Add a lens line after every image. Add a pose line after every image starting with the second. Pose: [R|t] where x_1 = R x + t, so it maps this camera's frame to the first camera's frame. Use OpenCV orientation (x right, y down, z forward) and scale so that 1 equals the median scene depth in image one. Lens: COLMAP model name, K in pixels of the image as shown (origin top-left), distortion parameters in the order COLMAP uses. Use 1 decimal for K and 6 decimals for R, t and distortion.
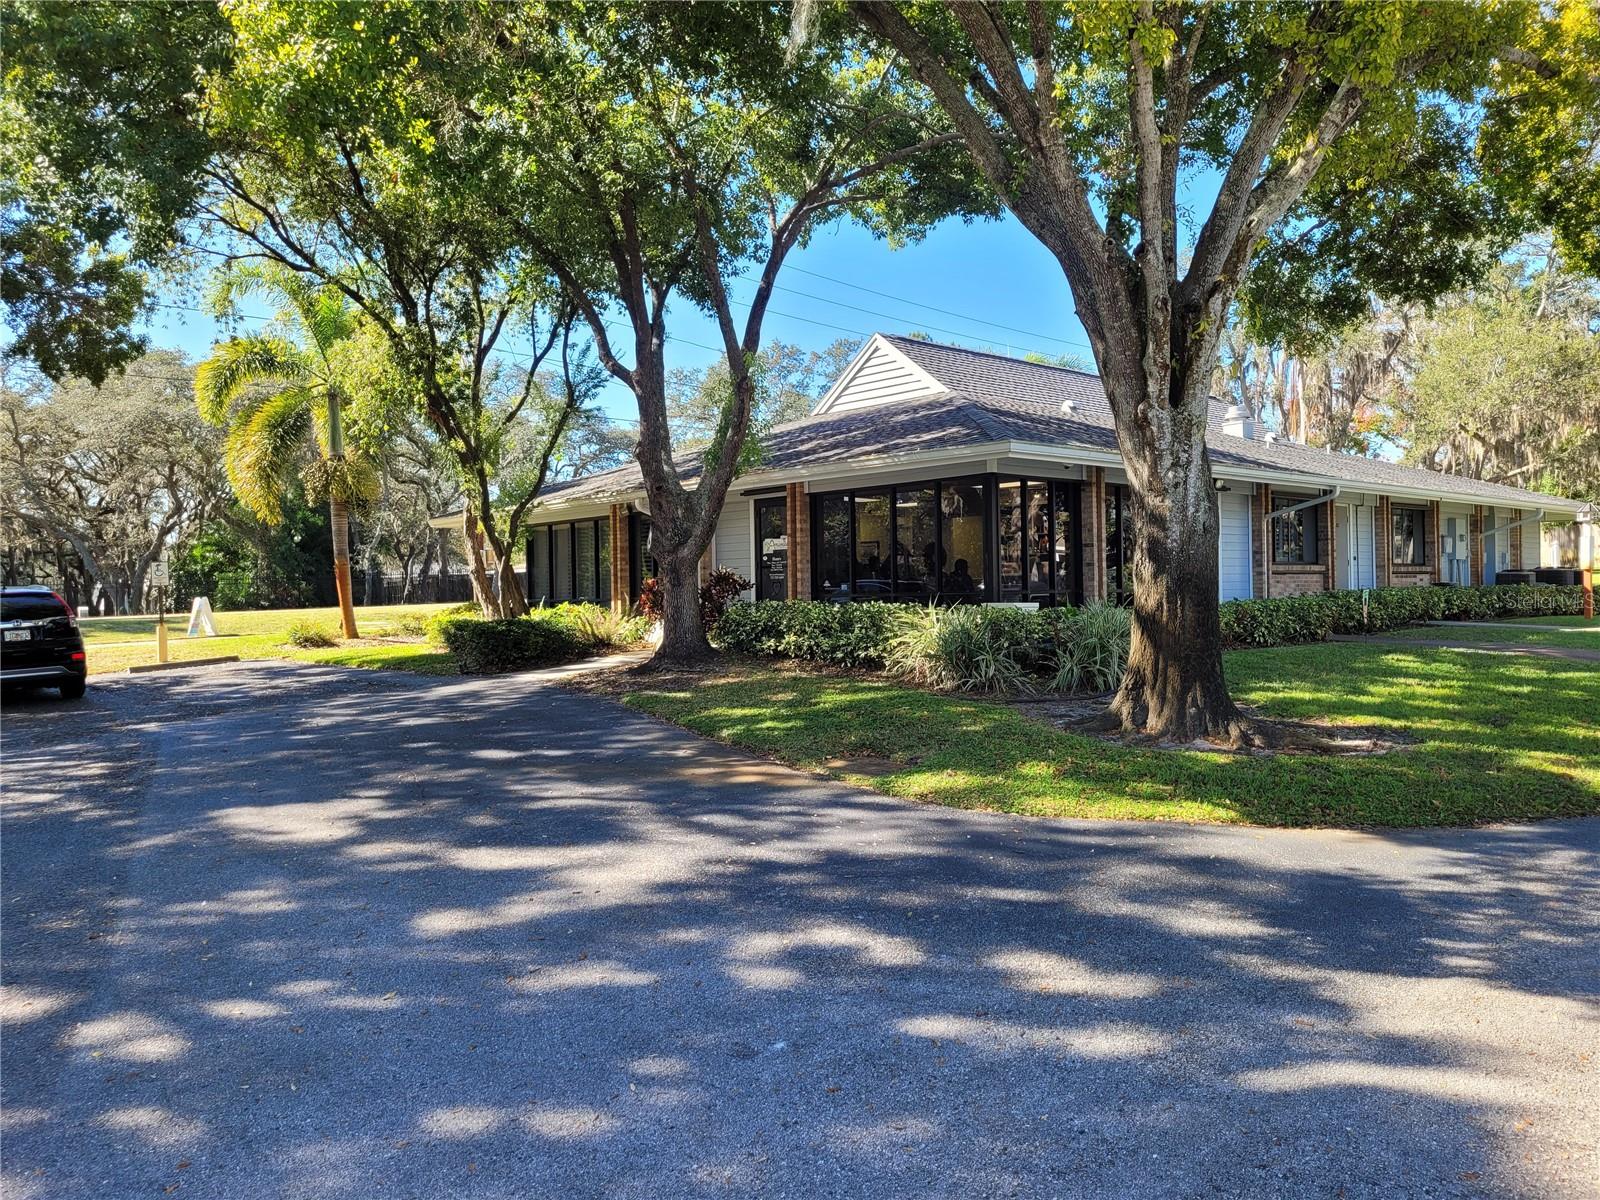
lens RADIAL K [[1201.1, 0, 800.0], [0, 1201.1, 600.0], [0, 0, 1]] dist [0.047923, -0.073079]
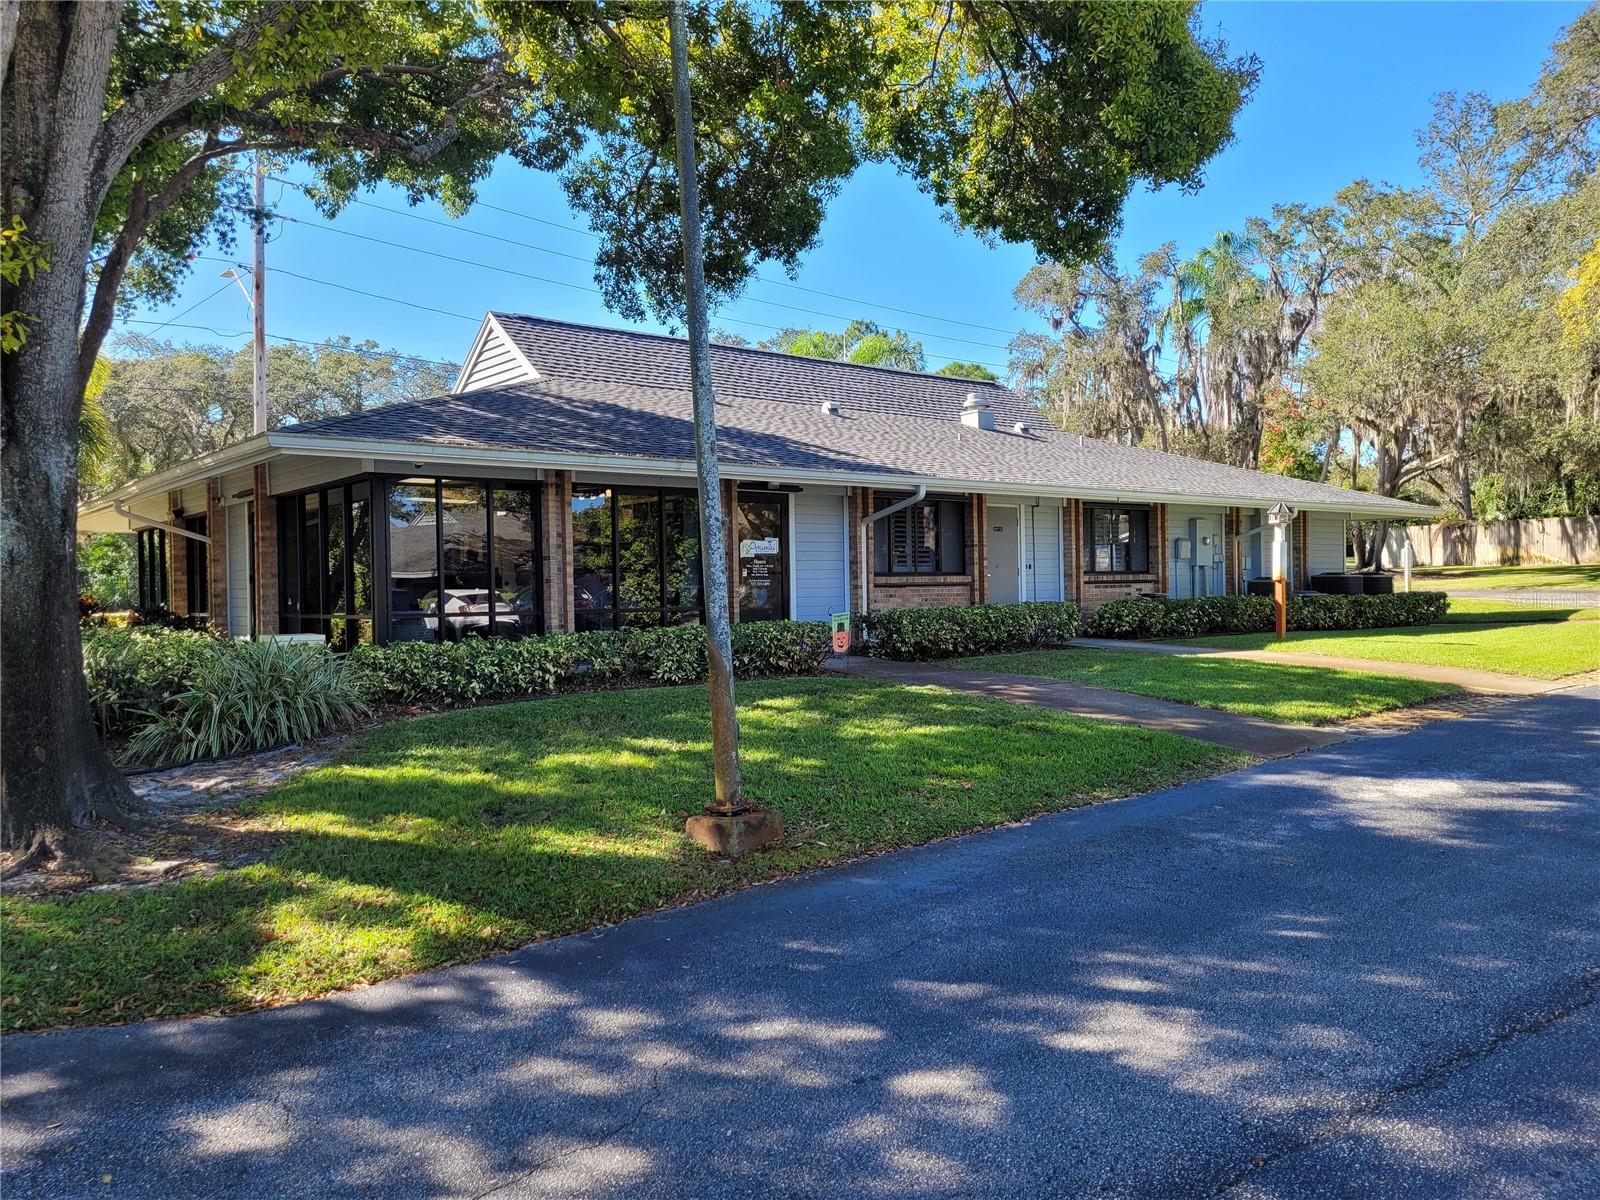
lens RADIAL K [[1201.1, 0, 800.0], [0, 1201.1, 600.0], [0, 0, 1]] dist [0.047923, -0.073079]
pose [[0.998591, -0.000122, -0.053062, 0.327276], [0.000440, 0.999982, 0.005991, -0.015194], [0.053061, -0.006006, 0.998573, 0.123572]]
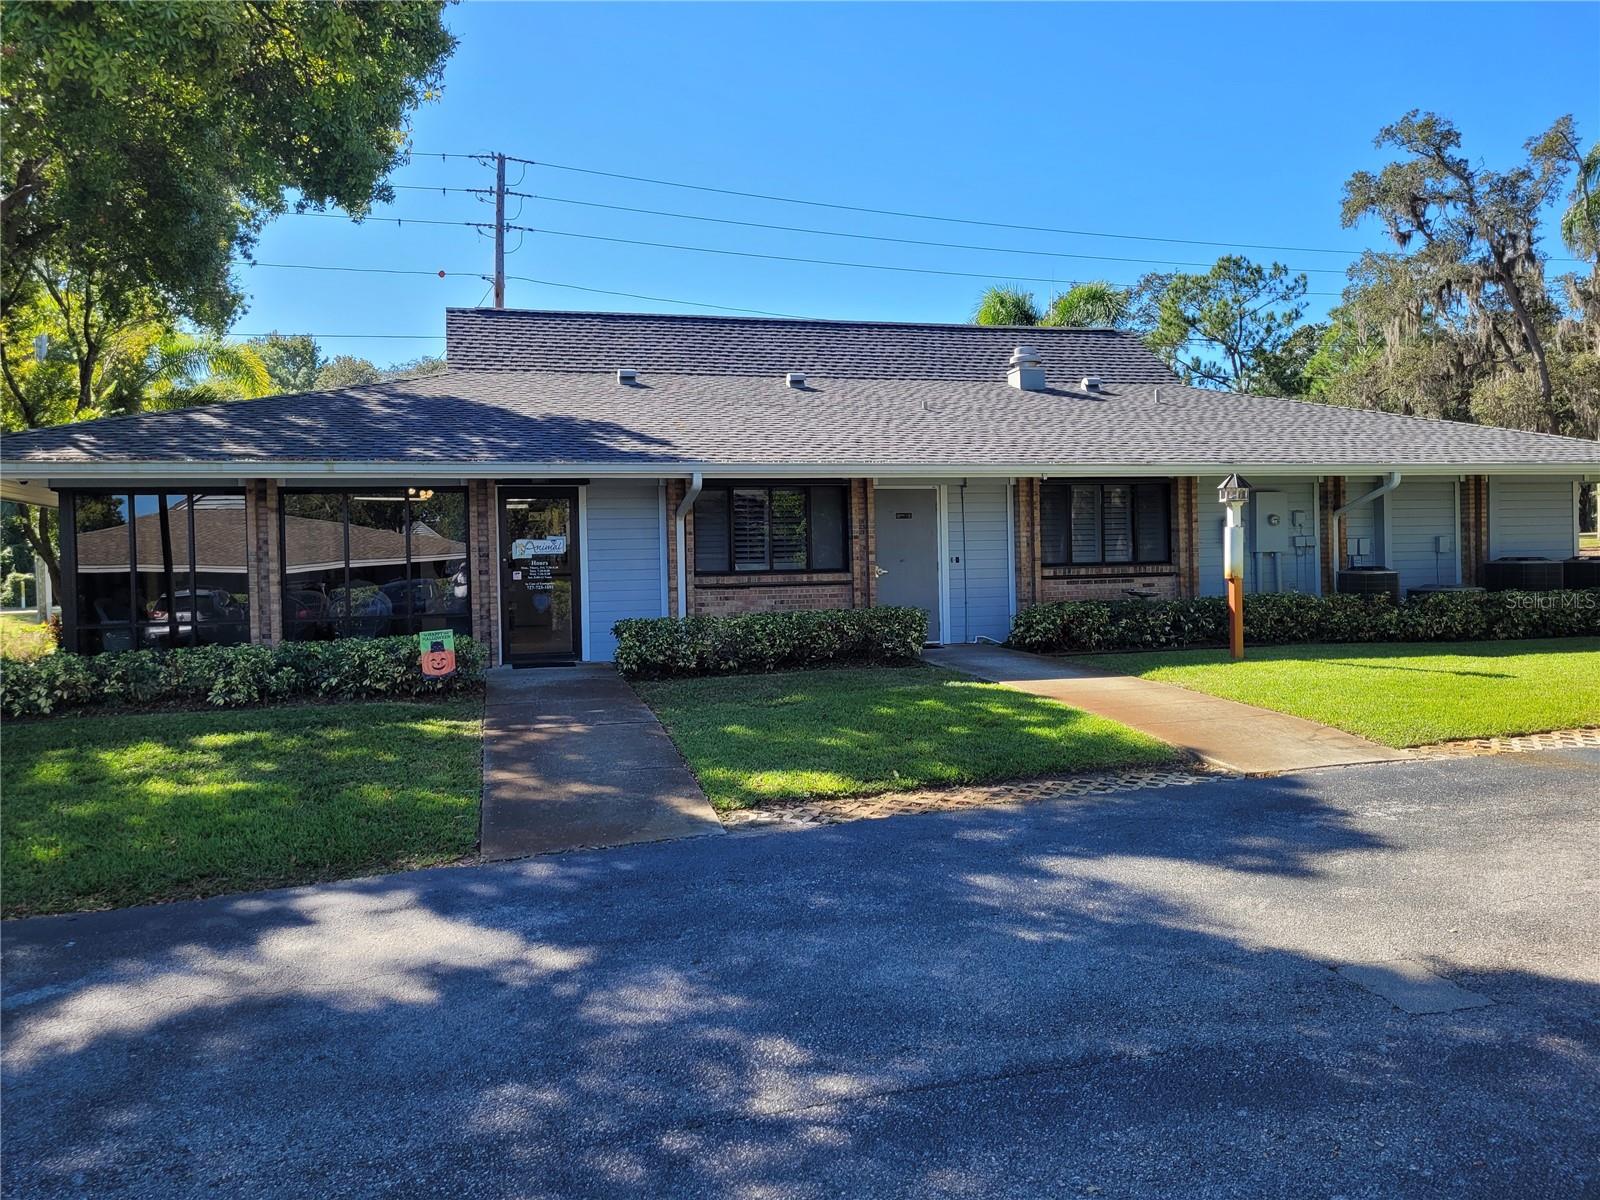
lens RADIAL K [[1201.1, 0, 800.0], [0, 1201.1, 600.0], [0, 0, 1]] dist [0.047923, -0.073079]
pose [[0.886570, 0.009144, -0.462504, 0.679459], [0.006497, 0.999460, 0.032213, -0.032973], [0.462549, -0.031564, 0.886032, 0.311175]]
